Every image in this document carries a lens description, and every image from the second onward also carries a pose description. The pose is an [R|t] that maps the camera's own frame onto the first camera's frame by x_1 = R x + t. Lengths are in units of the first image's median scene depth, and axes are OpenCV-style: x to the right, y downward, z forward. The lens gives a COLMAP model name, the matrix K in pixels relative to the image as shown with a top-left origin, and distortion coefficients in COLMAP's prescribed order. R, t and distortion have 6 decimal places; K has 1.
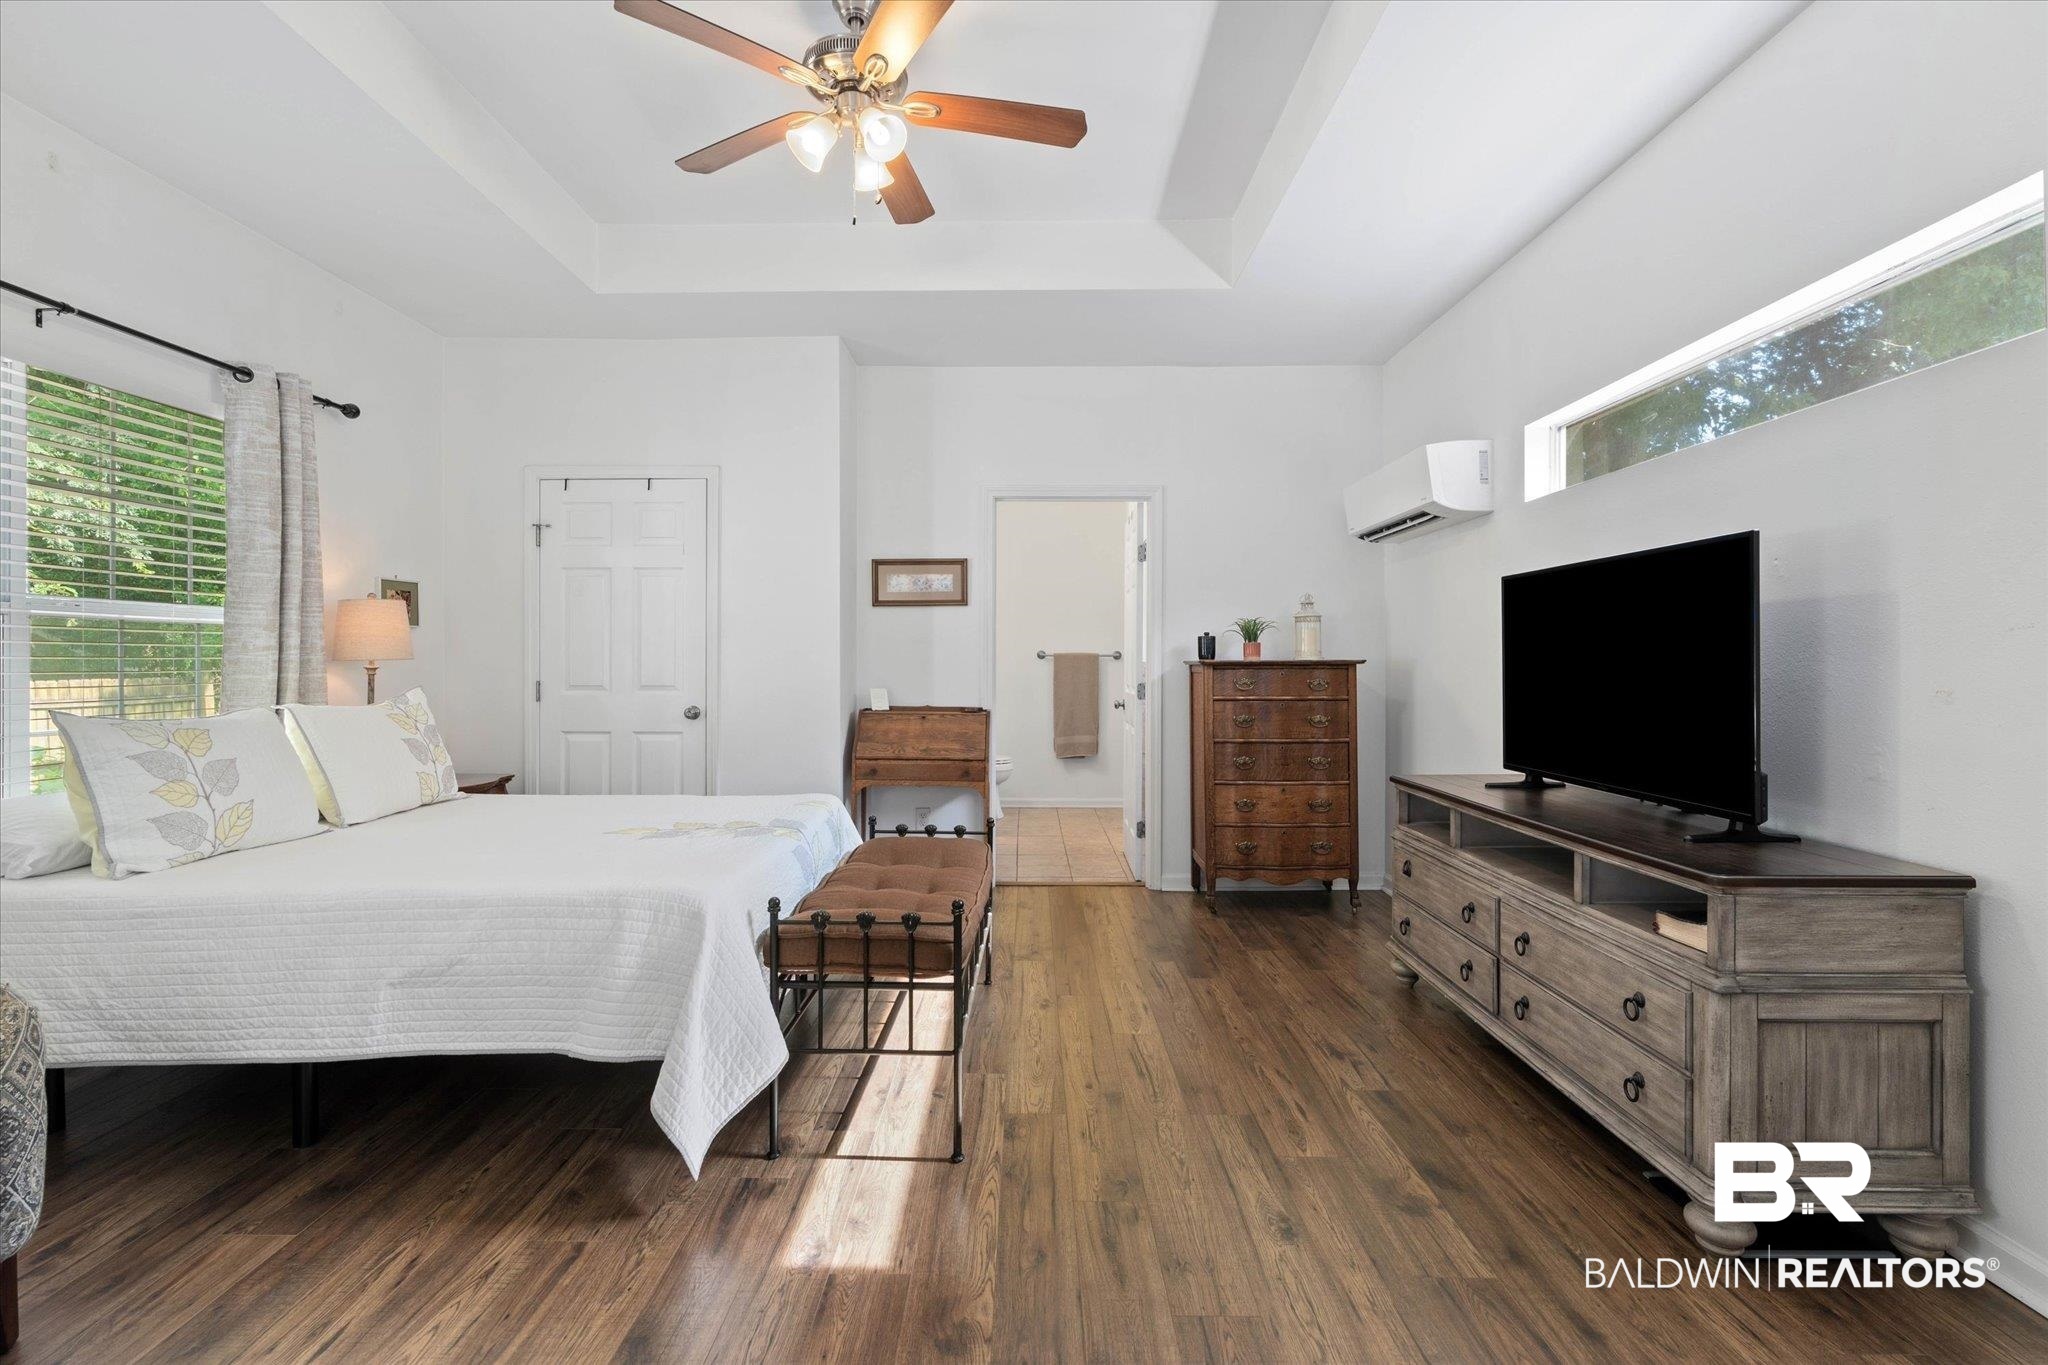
lens RADIAL K [[936.4, 0, 1024.9], [0, 936.4, 665.0], [0, 0, 1]] dist [-0.012161, 0.002476]
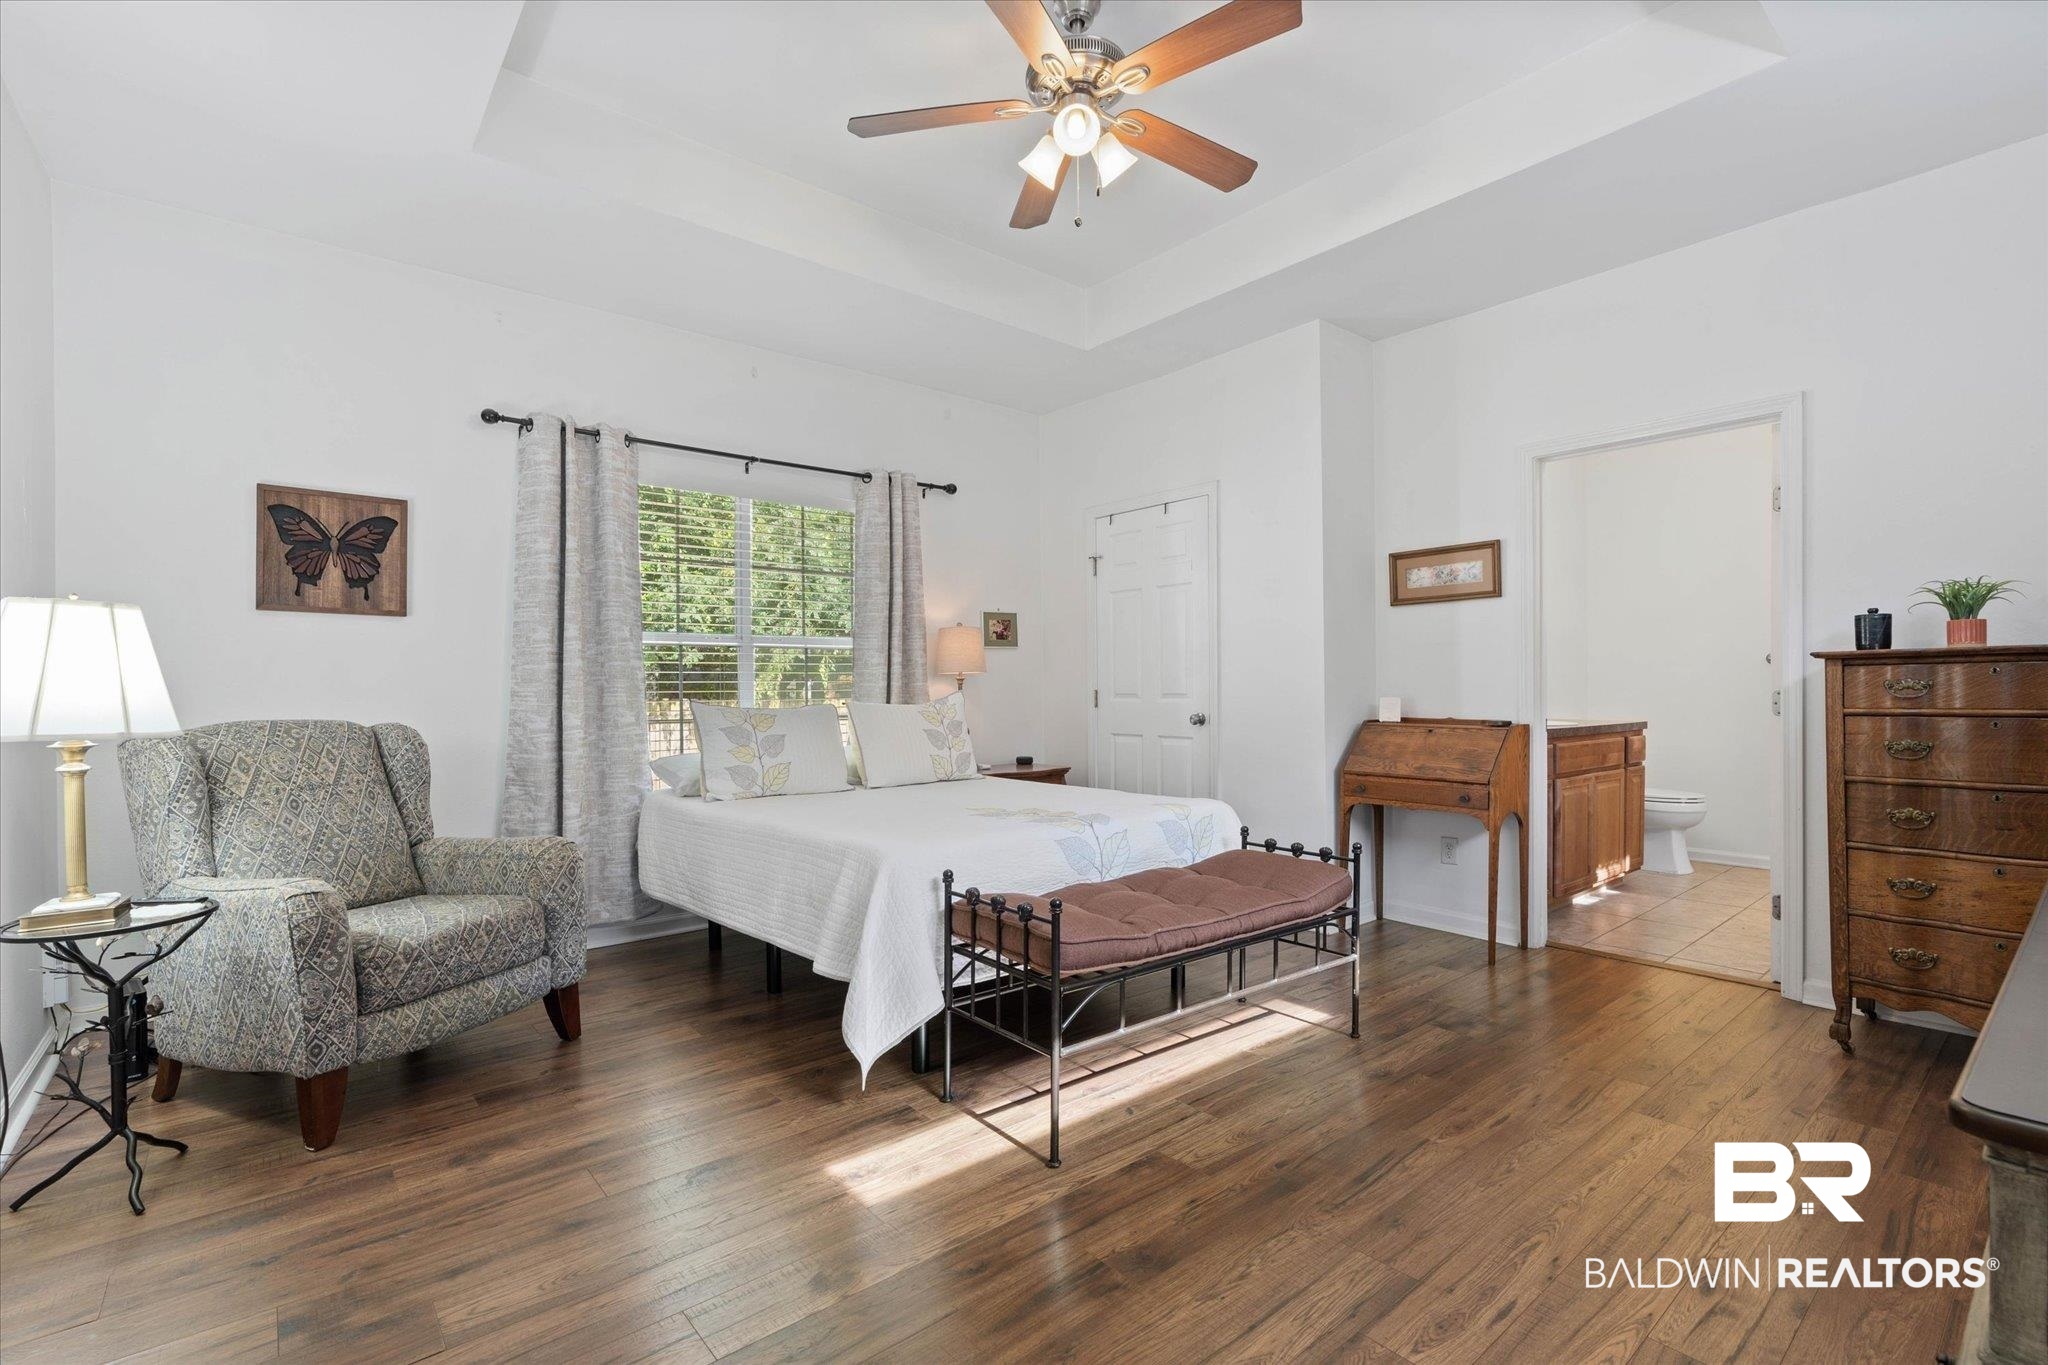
lens RADIAL K [[936.4, 0, 1033.1], [0, 936.4, 688.5], [0, 0, 1]] dist [-0.012161, 0.002476]
pose [[0.648891, -0.006859, -0.760850, 0.323986], [0.007258, 0.999970, -0.002825, 0.018081], [0.760847, -0.003689, 0.648921, 0.175363]]
